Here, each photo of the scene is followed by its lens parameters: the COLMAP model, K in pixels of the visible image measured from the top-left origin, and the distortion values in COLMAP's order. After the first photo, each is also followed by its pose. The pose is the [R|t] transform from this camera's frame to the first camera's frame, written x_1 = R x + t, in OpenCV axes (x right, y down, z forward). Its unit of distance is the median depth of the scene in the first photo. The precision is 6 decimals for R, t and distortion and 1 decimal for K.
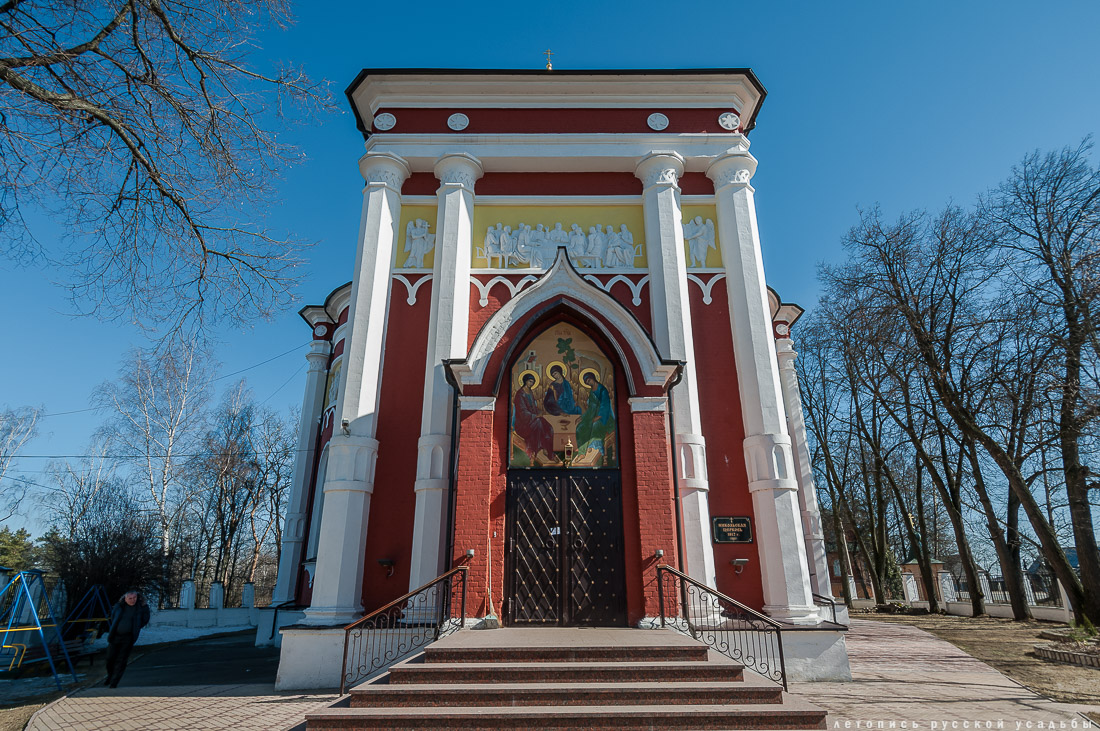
lens RADIAL K [[590.1, 0, 552.5], [0, 590.1, 379.8], [0, 0, 1]] dist [-0.004895, -0.001735]
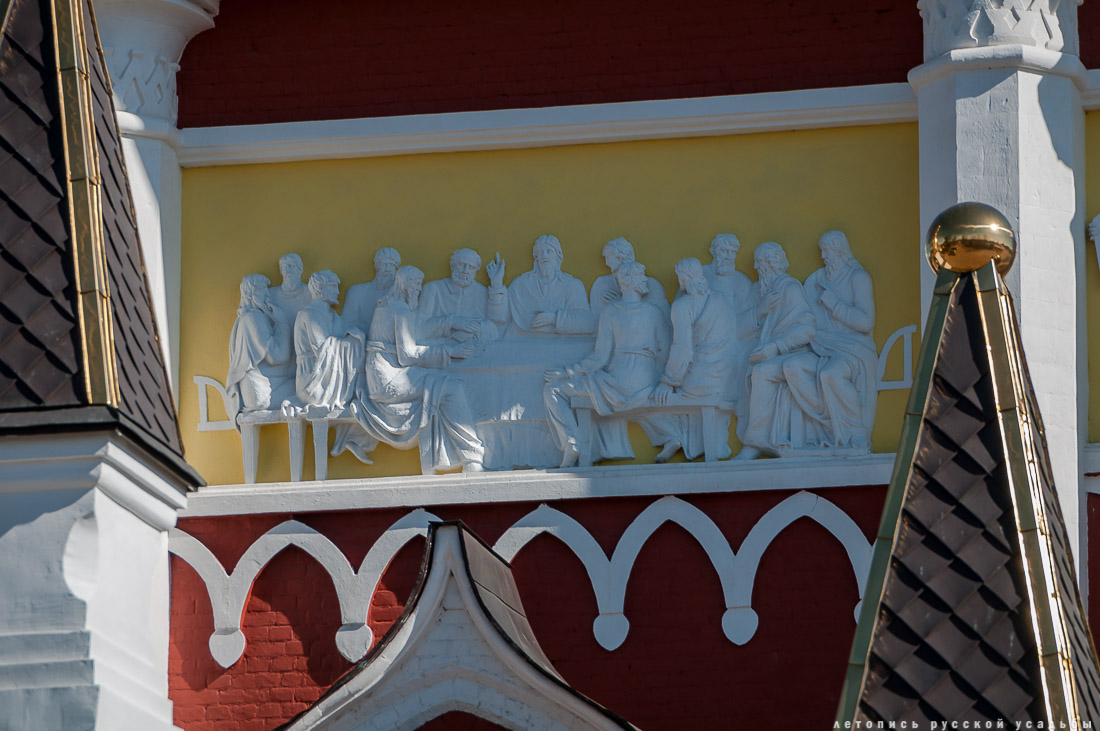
lens RADIAL K [[5578.2, 0, 550.0], [0, 5578.2, 365.5], [0, 0, 1]] dist [0.316474, 8.979304]
pose [[0.971224, -0.050712, -0.232707, 0.747987], [0.072187, 0.993787, 0.084714, -0.596006], [0.226965, -0.099074, 0.968850, -1.561827]]
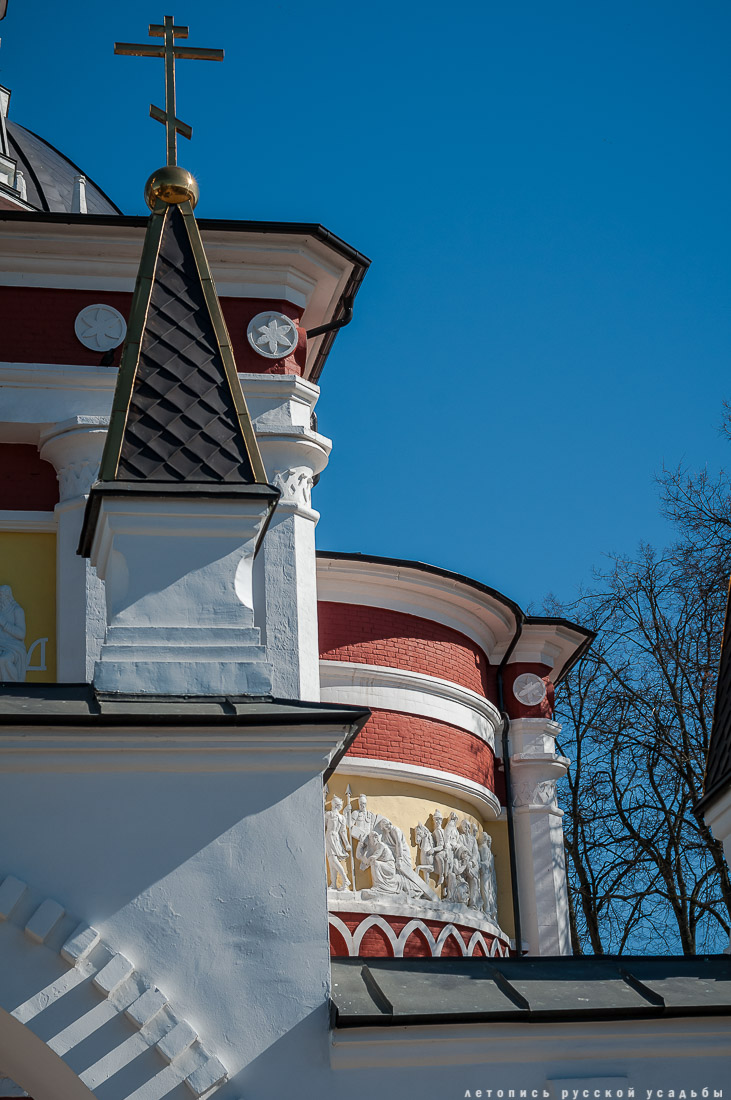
lens RADIAL K [[2422.6, 0, 365.5], [0, 2422.6, 550.0], [0, 0, 1]] dist [-0.024432, -0.048487]
pose [[0.982240, 0.033664, 0.184585, 0.081578], [-0.031926, 0.999414, -0.012380, -0.412971], [-0.184893, 0.006267, 0.982739, -1.071883]]
